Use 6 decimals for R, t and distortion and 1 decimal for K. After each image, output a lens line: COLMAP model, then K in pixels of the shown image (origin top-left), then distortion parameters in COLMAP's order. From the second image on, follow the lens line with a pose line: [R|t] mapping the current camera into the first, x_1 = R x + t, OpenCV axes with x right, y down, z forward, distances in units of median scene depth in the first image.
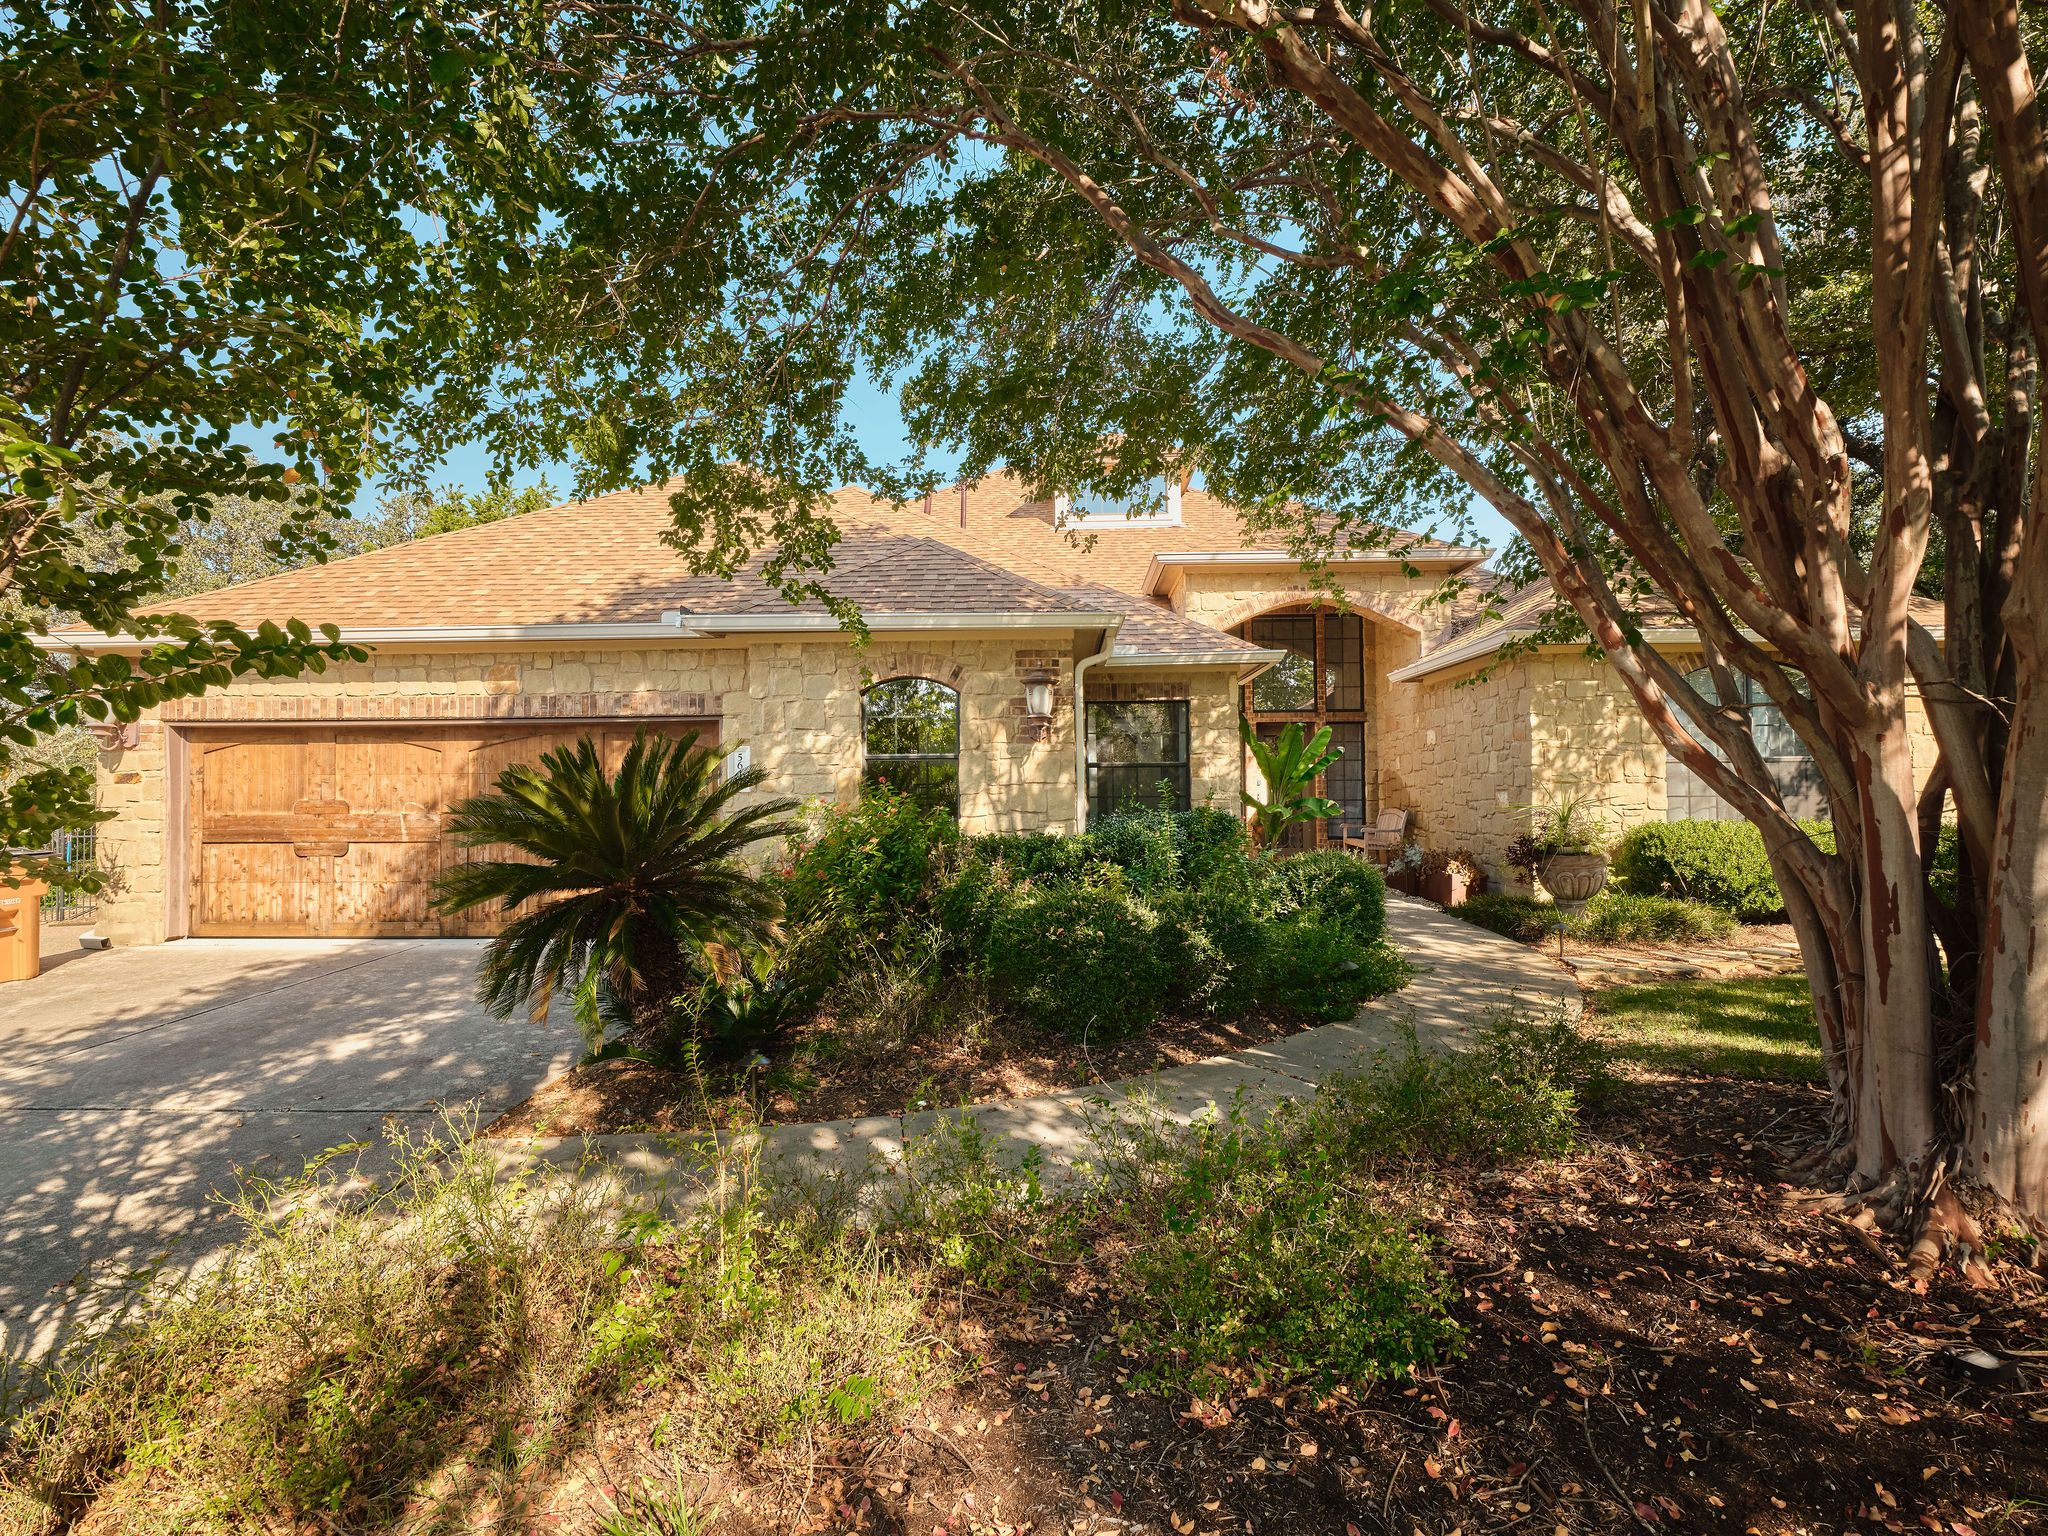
lens RADIAL K [[956.1, 0, 1026.0], [0, 956.1, 771.9], [0, 0, 1]] dist [0.000692, -0.000239]
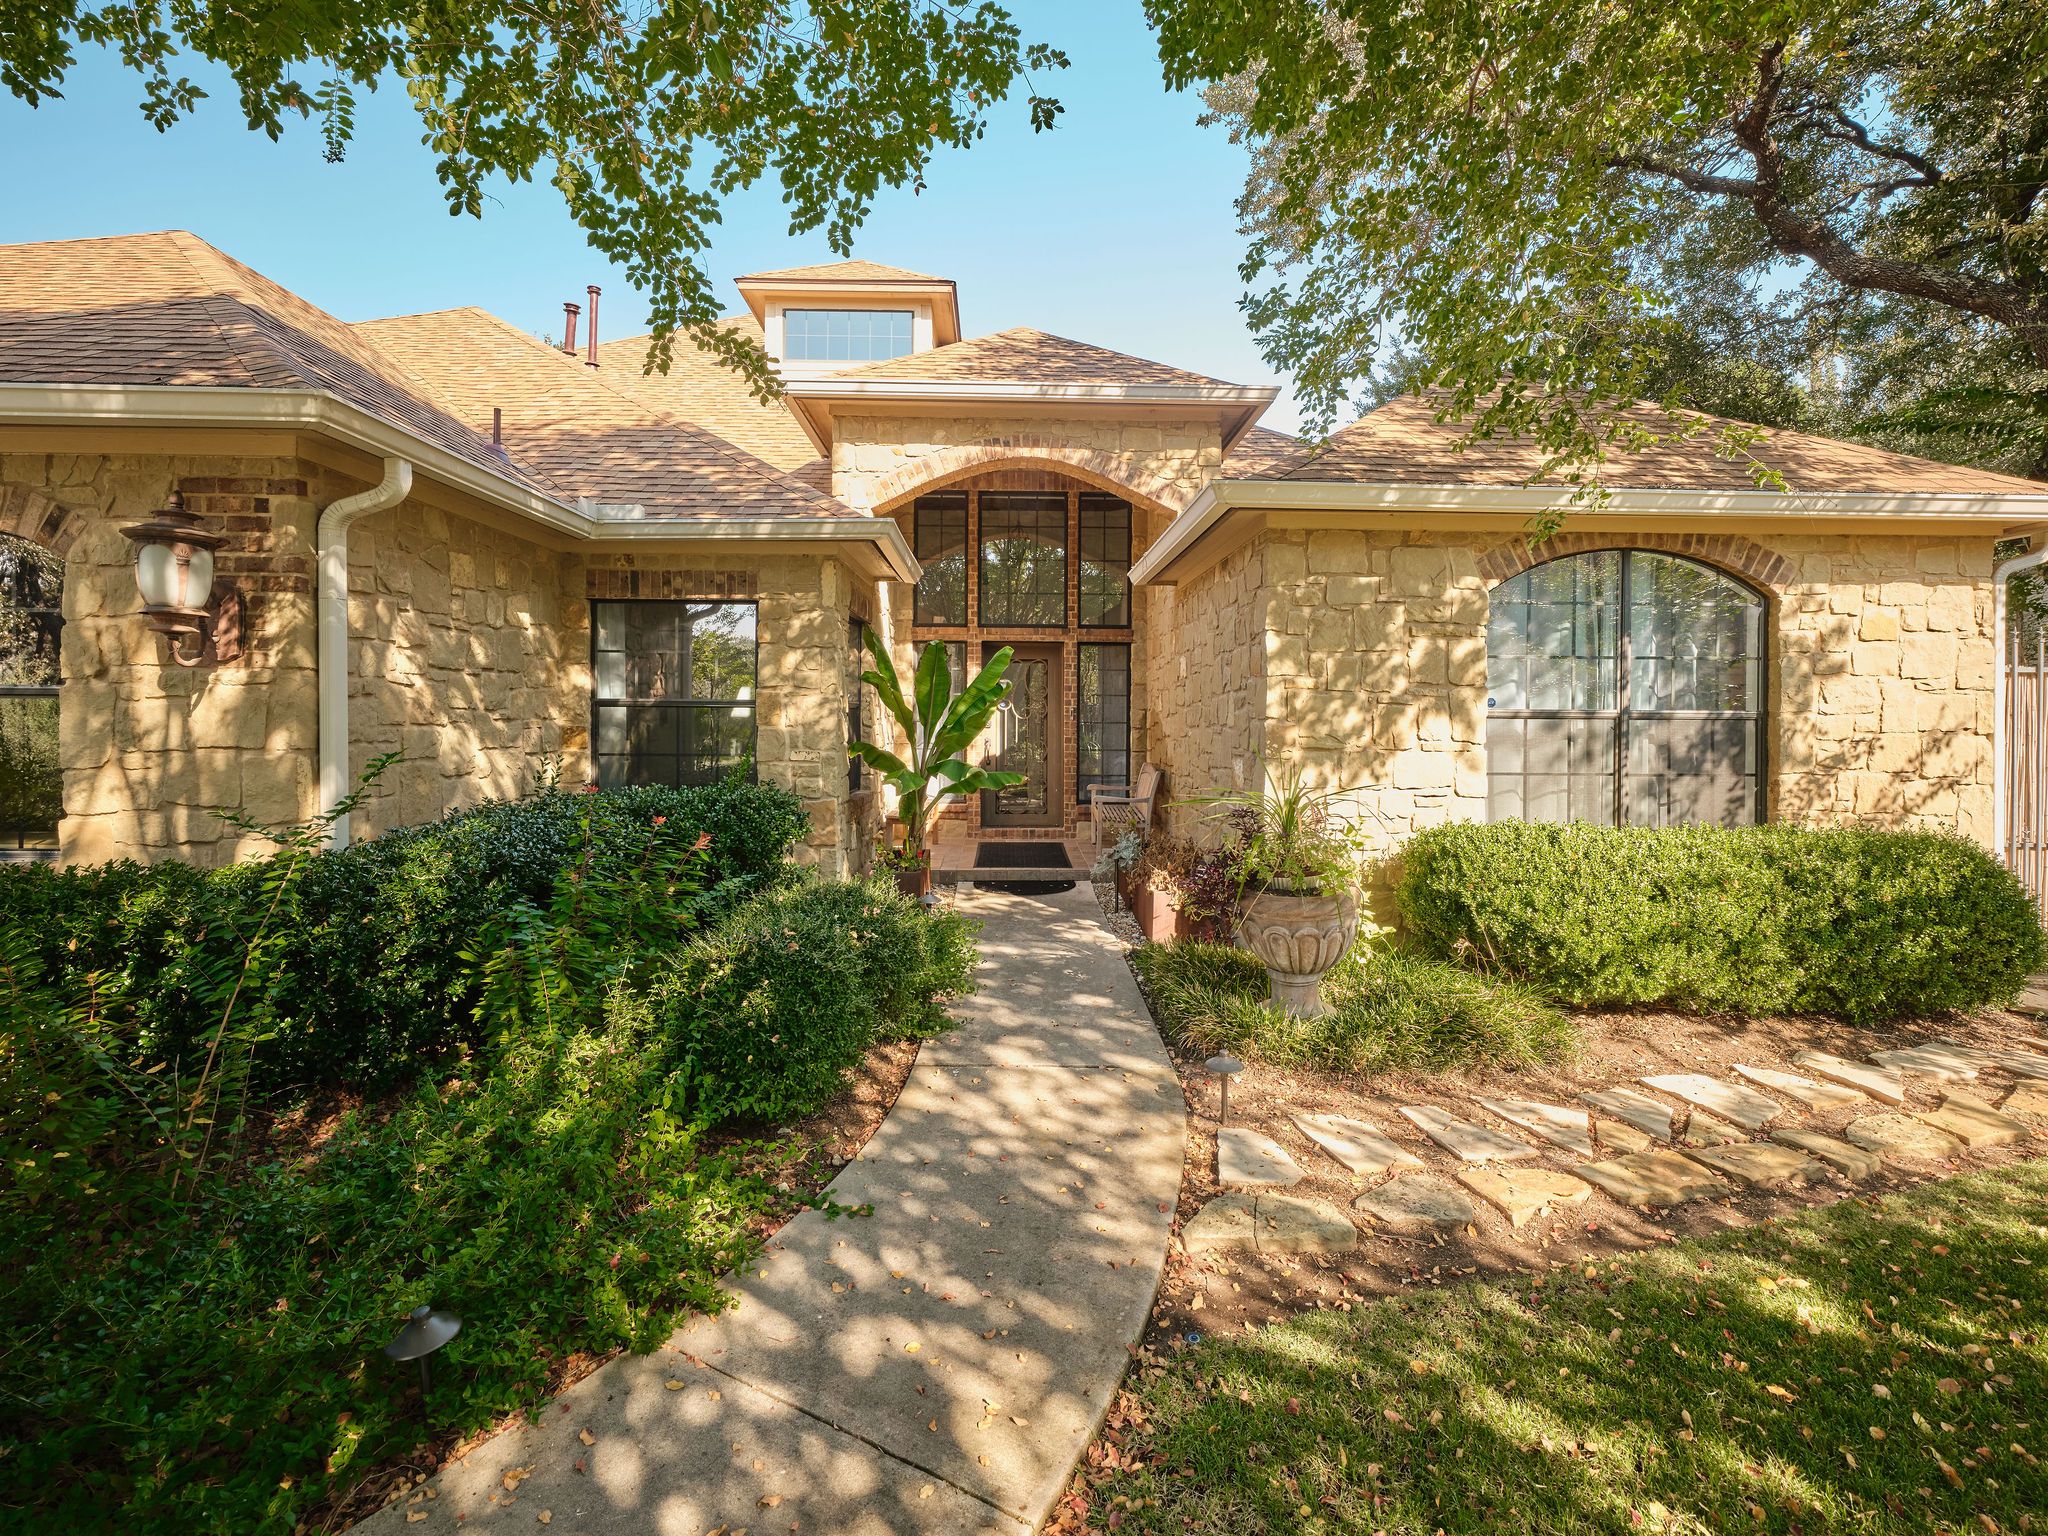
lens RADIAL K [[956.1, 0, 1019.4], [0, 956.1, 711.5], [0, 0, 1]] dist [0.000692, -0.000239]
pose [[0.998318, 0.015235, 0.055934, 0.370682], [-0.016381, 0.999664, 0.020091, -0.022719], [-0.055609, -0.020974, 0.998232, 0.453879]]
